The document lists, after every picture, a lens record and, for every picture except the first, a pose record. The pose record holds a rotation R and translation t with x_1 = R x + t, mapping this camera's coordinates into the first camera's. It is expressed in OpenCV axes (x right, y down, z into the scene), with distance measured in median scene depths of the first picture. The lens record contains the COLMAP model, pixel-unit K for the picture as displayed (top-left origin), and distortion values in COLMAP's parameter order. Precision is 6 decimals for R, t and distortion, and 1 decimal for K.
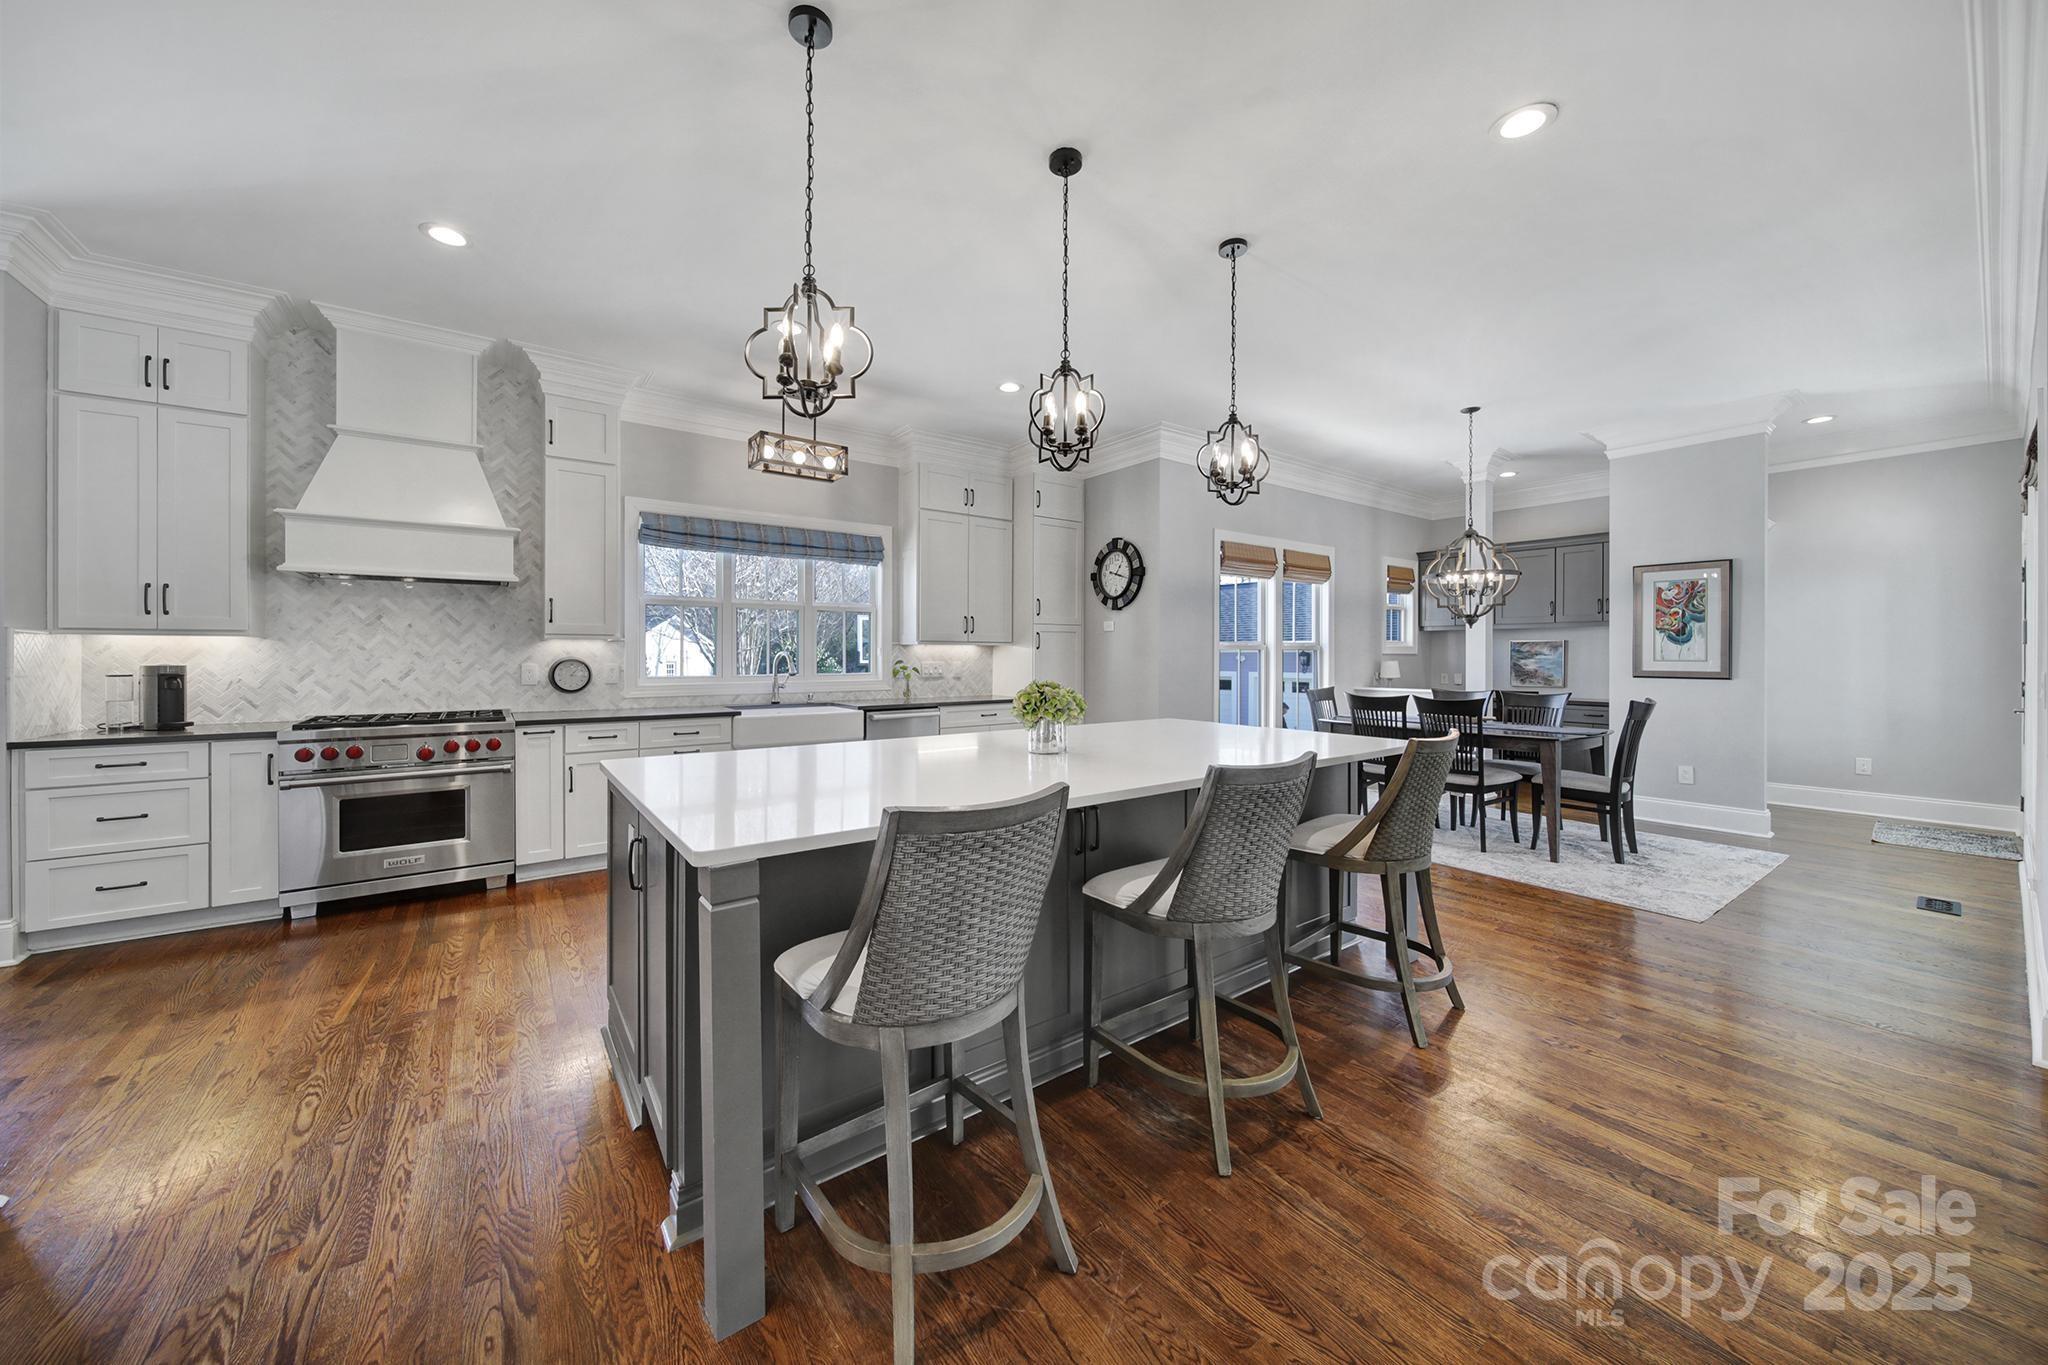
lens RADIAL K [[726.1, 0, 1026.4], [0, 726.1, 649.8], [0, 0, 1]] dist [0.000520, -0.000043]
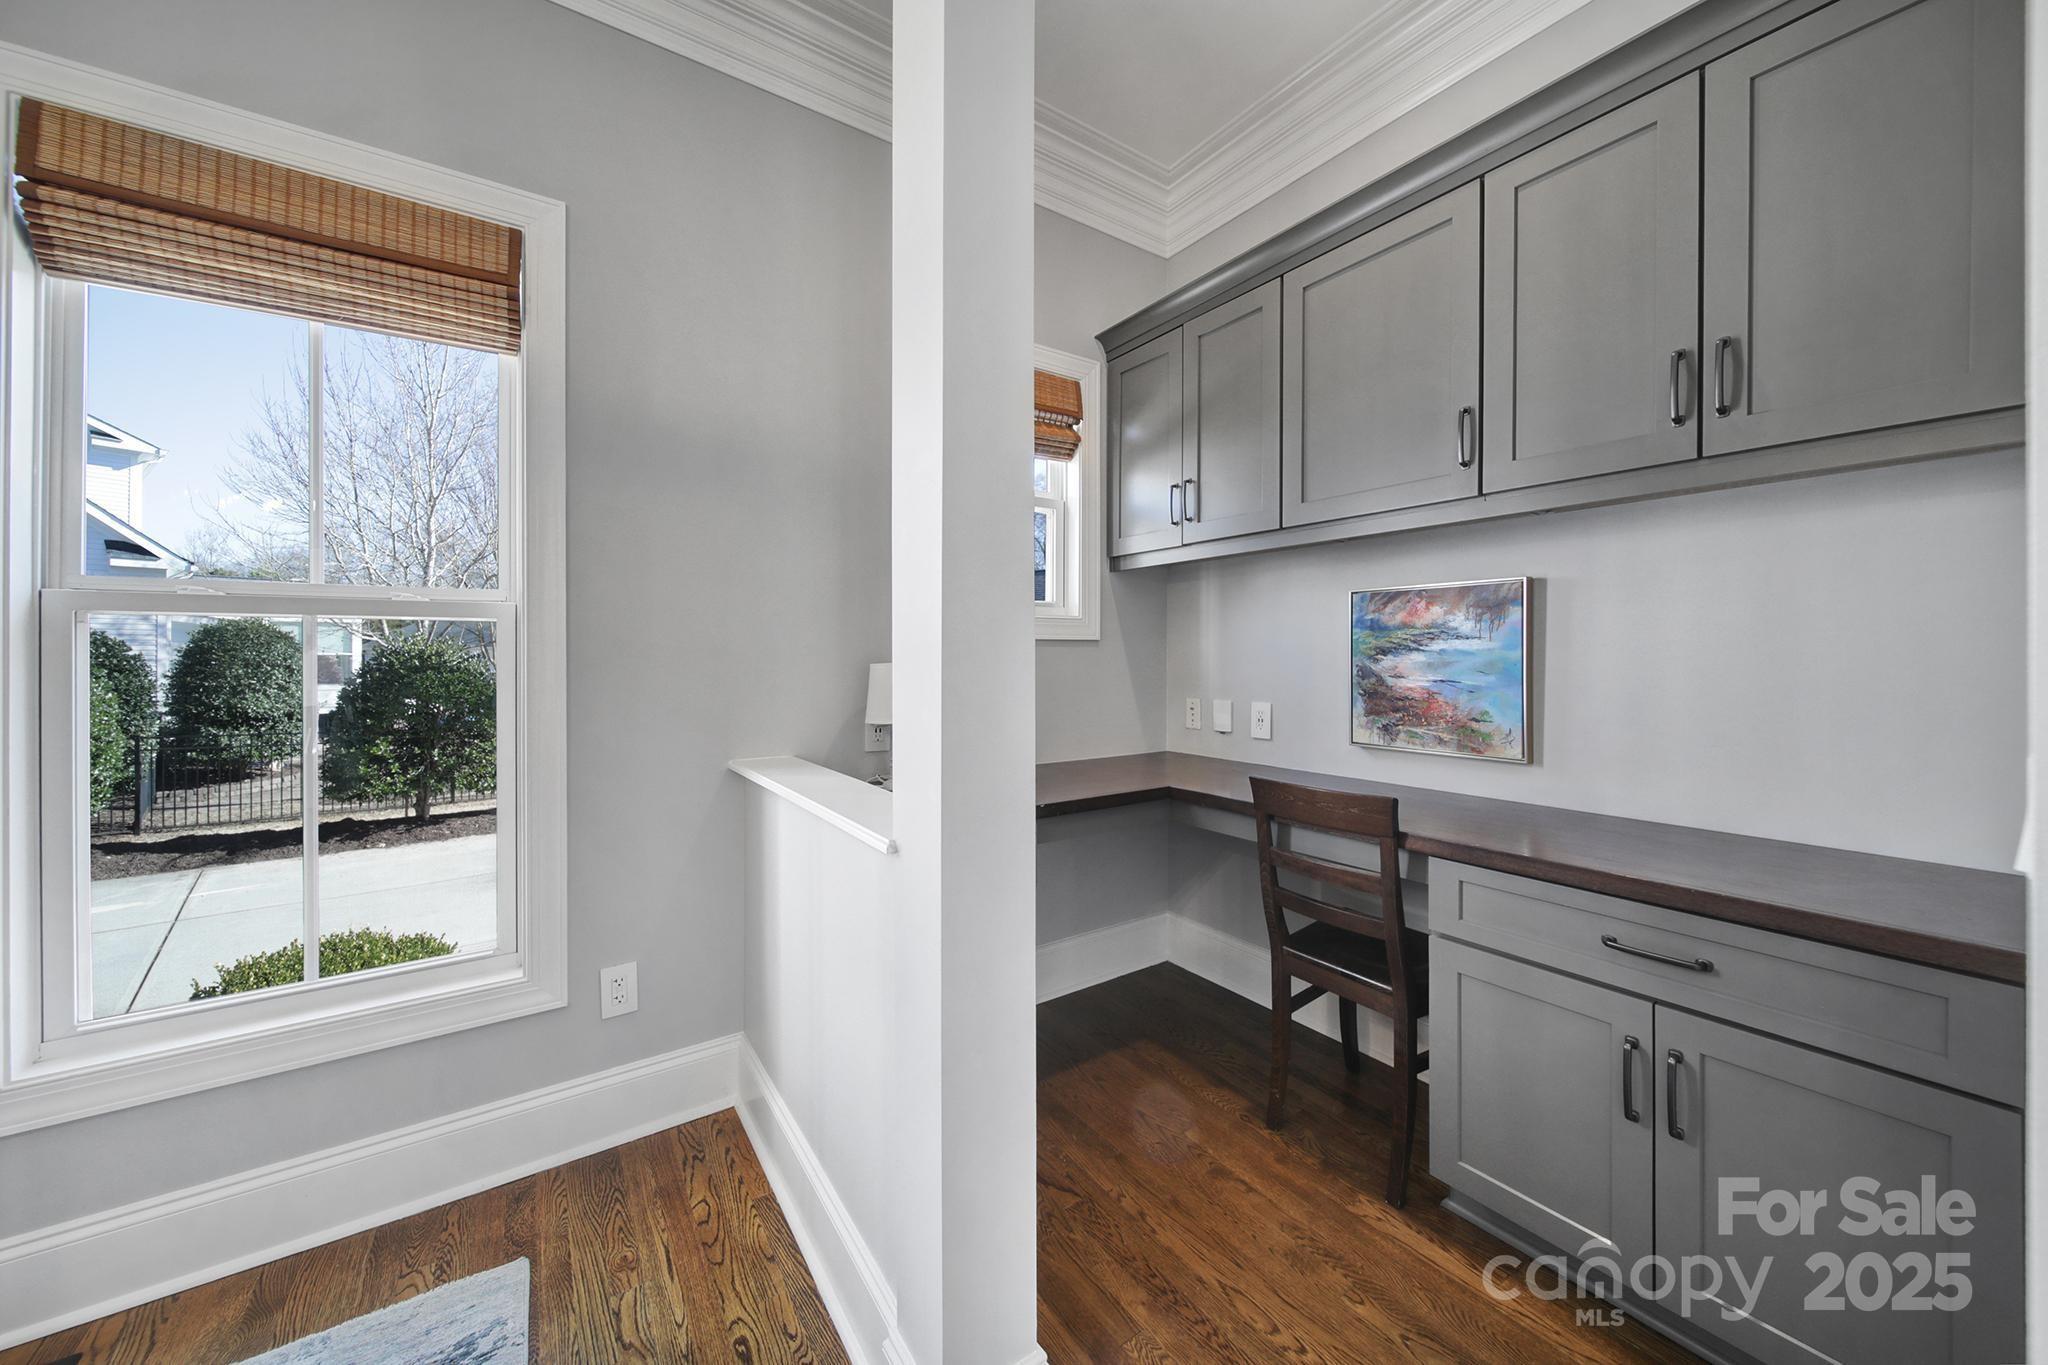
lens RADIAL K [[715.7, 0, 1018.9], [0, 715.7, 672.1], [0, 0, 1]] dist [-0.010316, -0.000002]
pose [[0.999496, 0.002361, -0.031645, 0.247302], [-0.001646, 0.999743, 0.022628, 0.006223], [0.031690, -0.022564, 0.999243, 0.323282]]
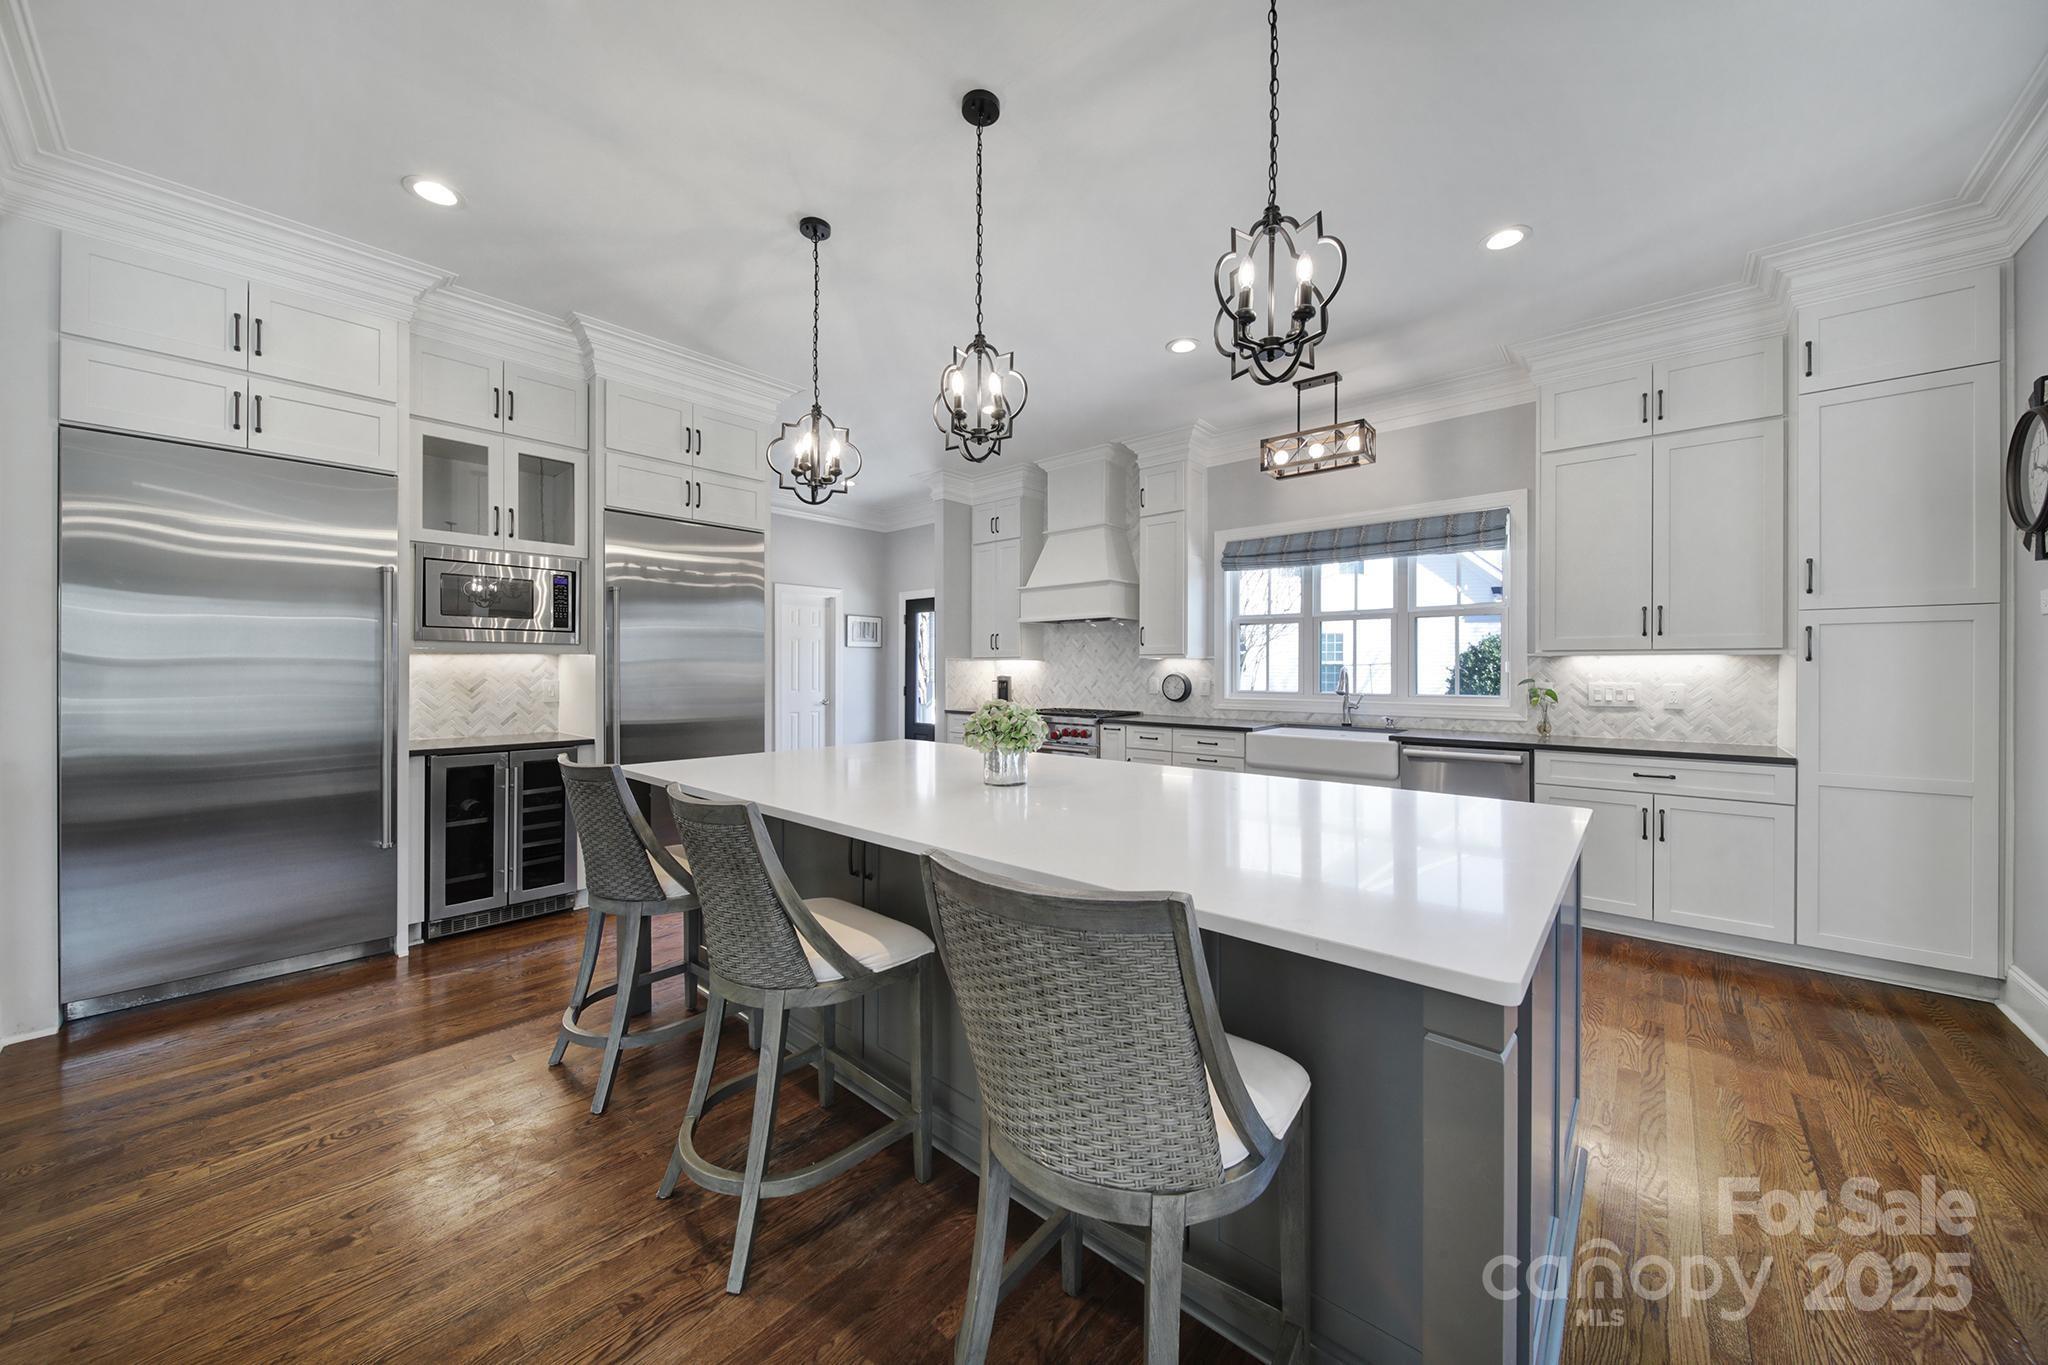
lens RADIAL K [[715.7, 0, 1018.9], [0, 715.7, 672.1], [0, 0, 1]] dist [-0.010316, -0.000002]
pose [[0.207937, 0.002633, -0.978139, 0.529530], [0.003829, 0.999987, 0.003506, 0.003885], [0.978135, -0.004474, 0.207925, 0.514512]]
